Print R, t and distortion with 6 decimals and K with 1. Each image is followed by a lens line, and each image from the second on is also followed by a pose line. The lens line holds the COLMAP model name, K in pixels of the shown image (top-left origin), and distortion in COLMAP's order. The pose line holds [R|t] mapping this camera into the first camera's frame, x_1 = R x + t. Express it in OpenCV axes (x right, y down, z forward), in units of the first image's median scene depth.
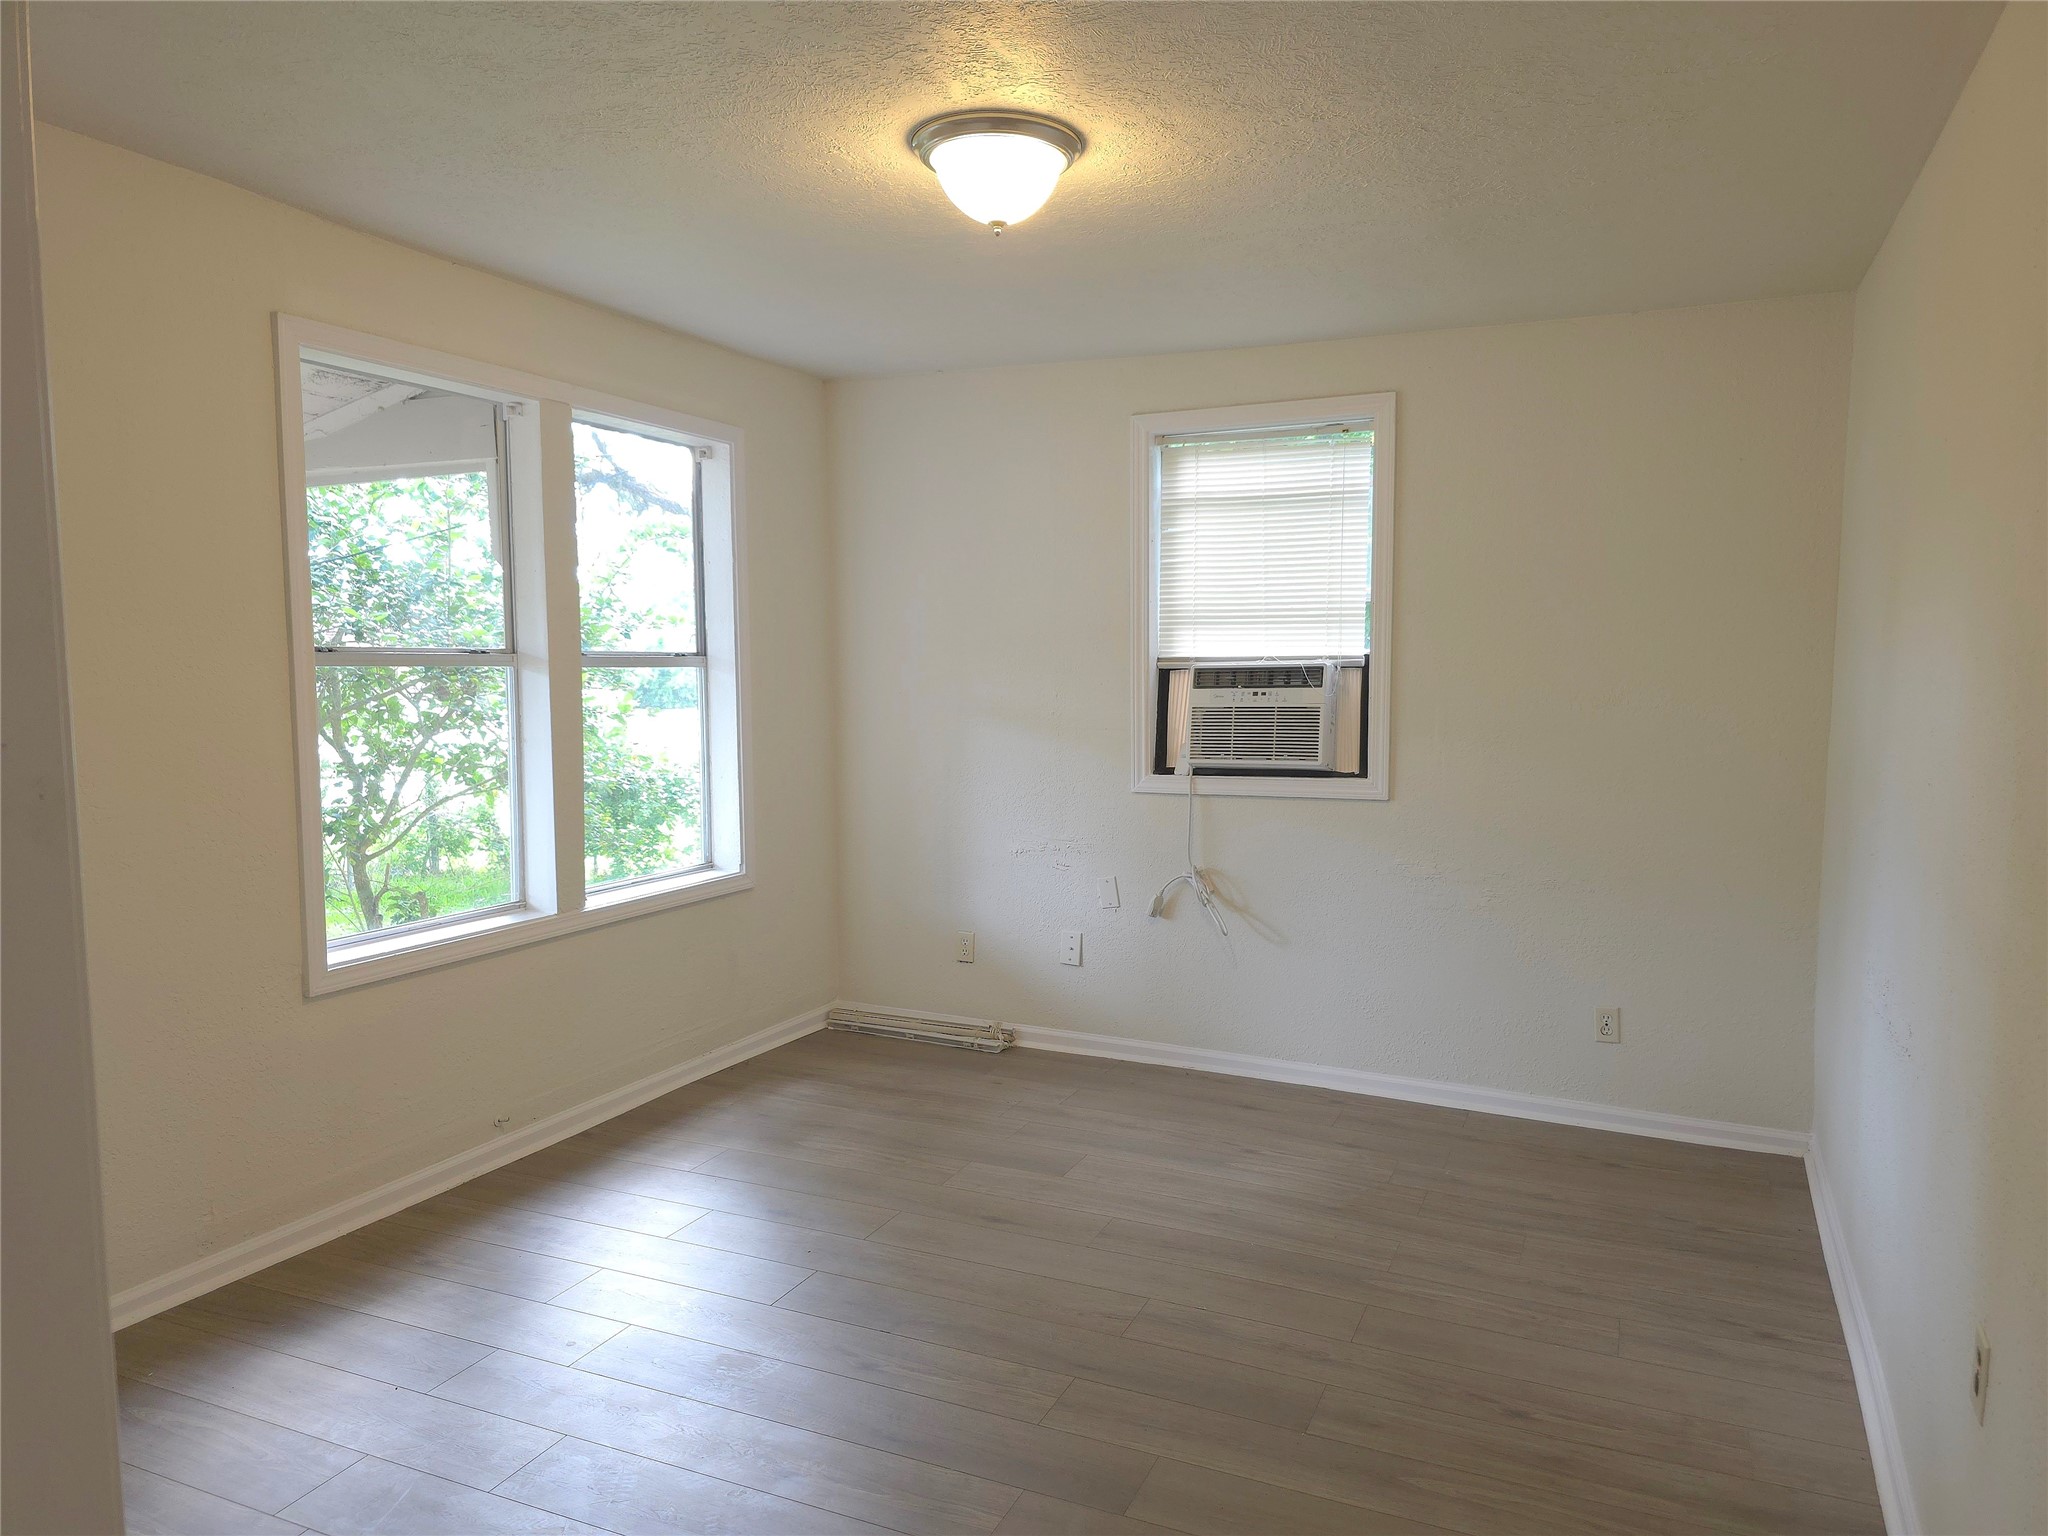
lens RADIAL K [[1431.6, 0, 993.6], [0, 1431.6, 784.6], [0, 0, 1]] dist [0.073963, -0.060495]
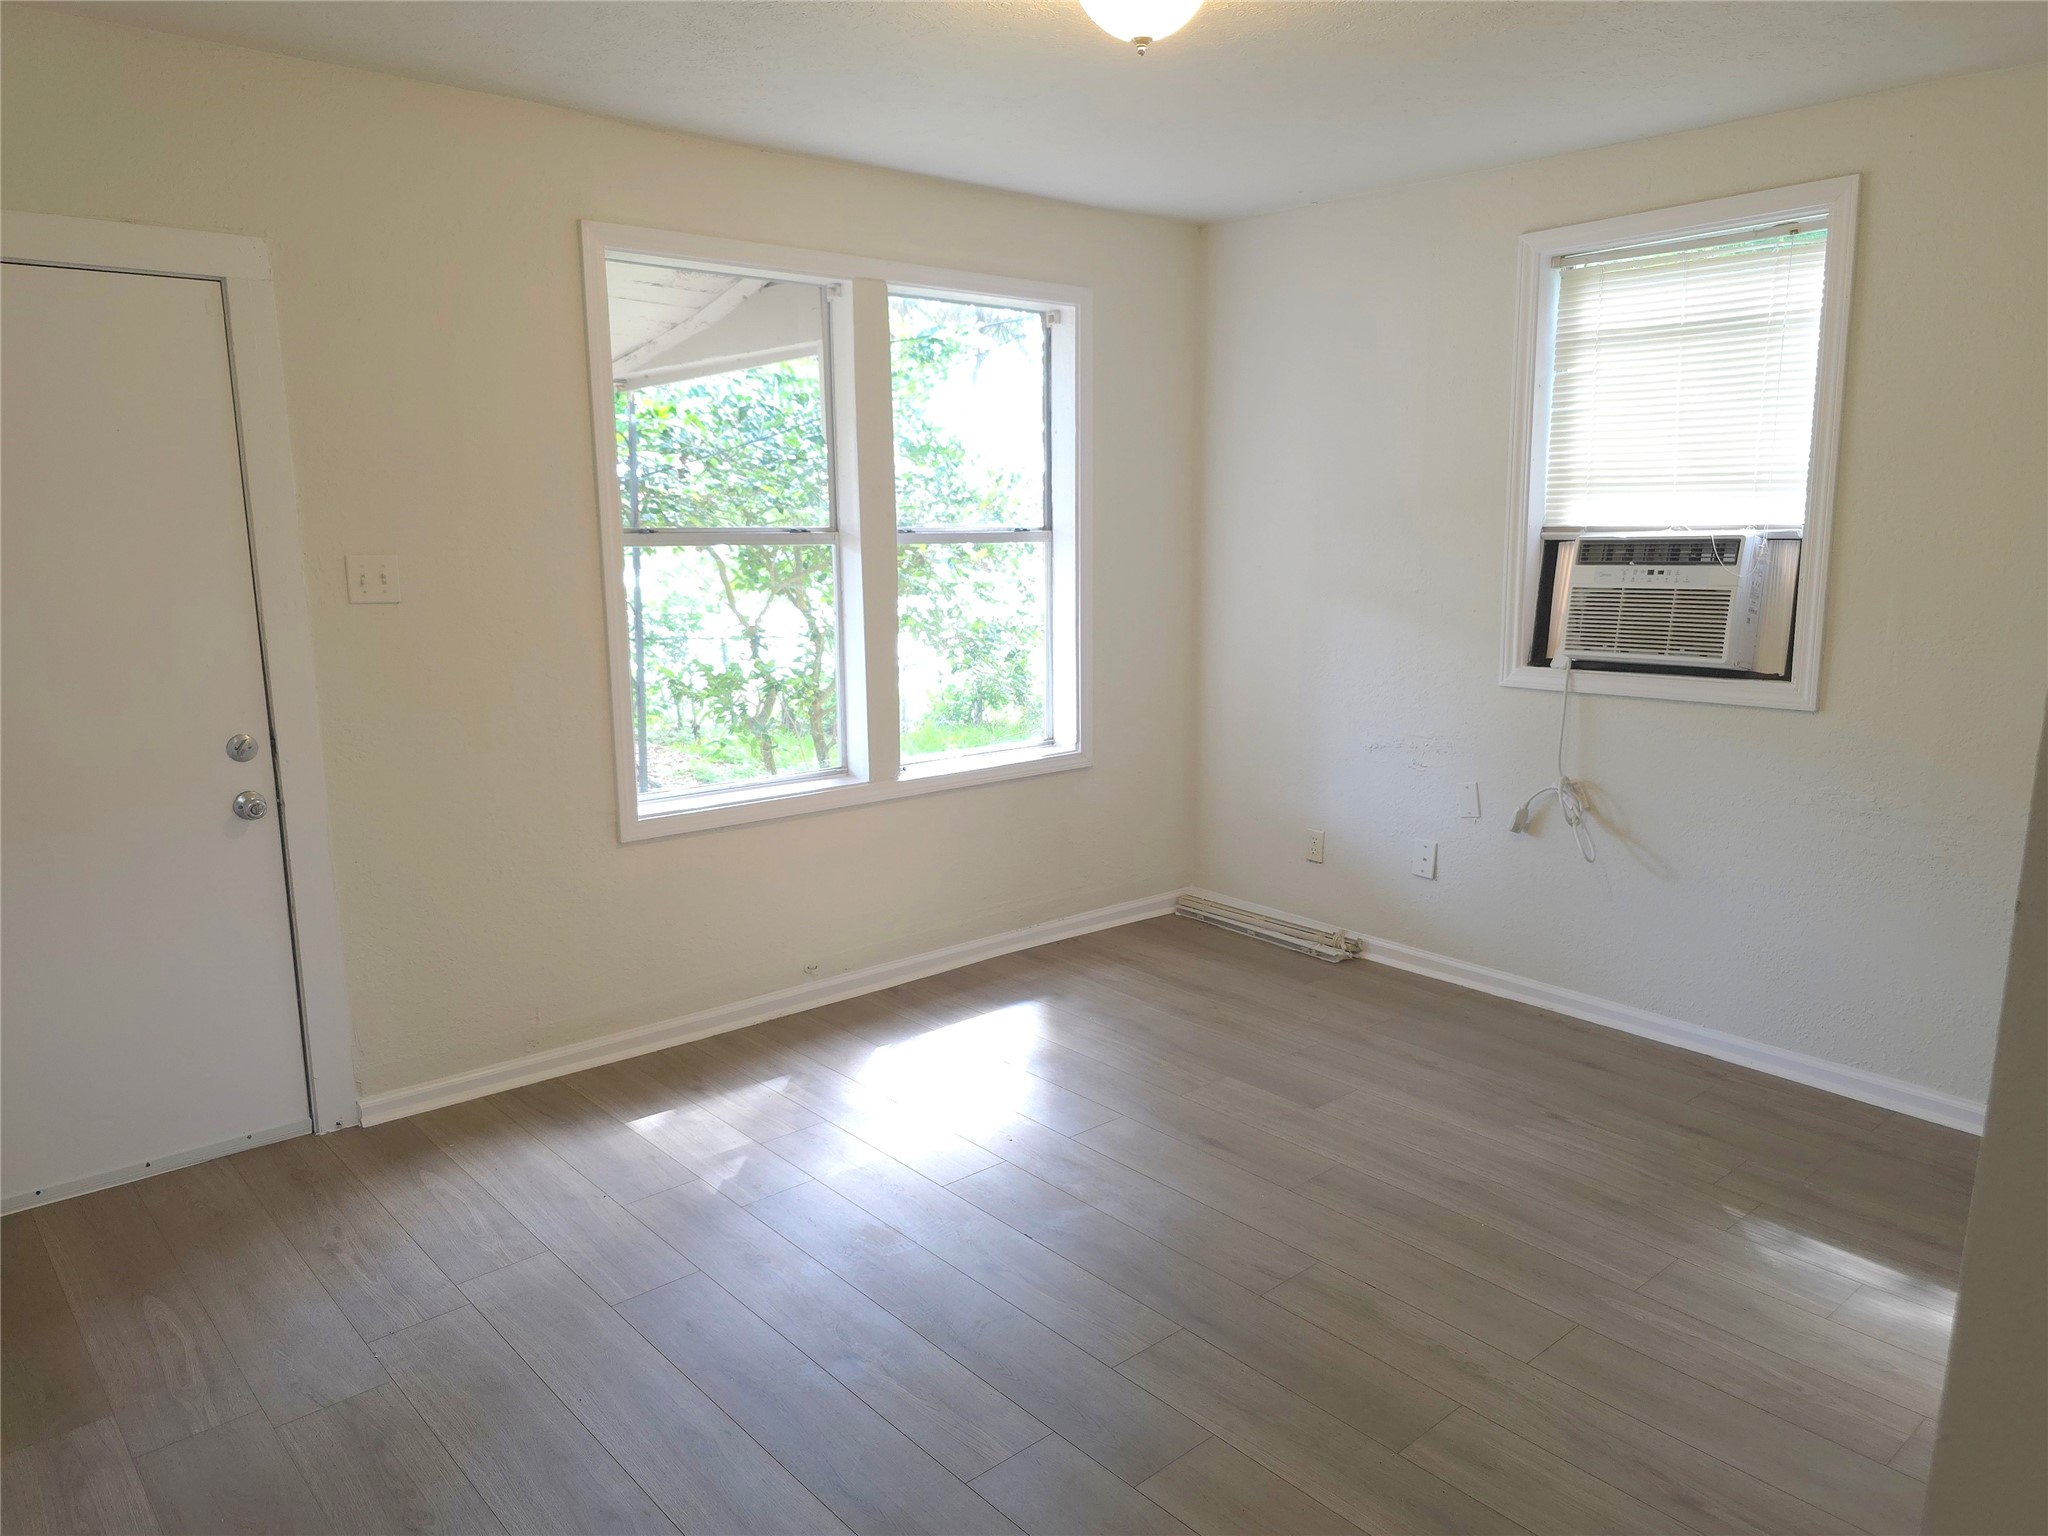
lens RADIAL K [[1431.6, 0, 945.6], [0, 1431.6, 771.5], [0, 0, 1]] dist [0.073963, -0.060495]
pose [[0.905396, 0.066639, -0.419306, 0.171984], [-0.028784, 0.994968, 0.095974, -0.018298], [0.423592, -0.074825, 0.902758, 0.075285]]
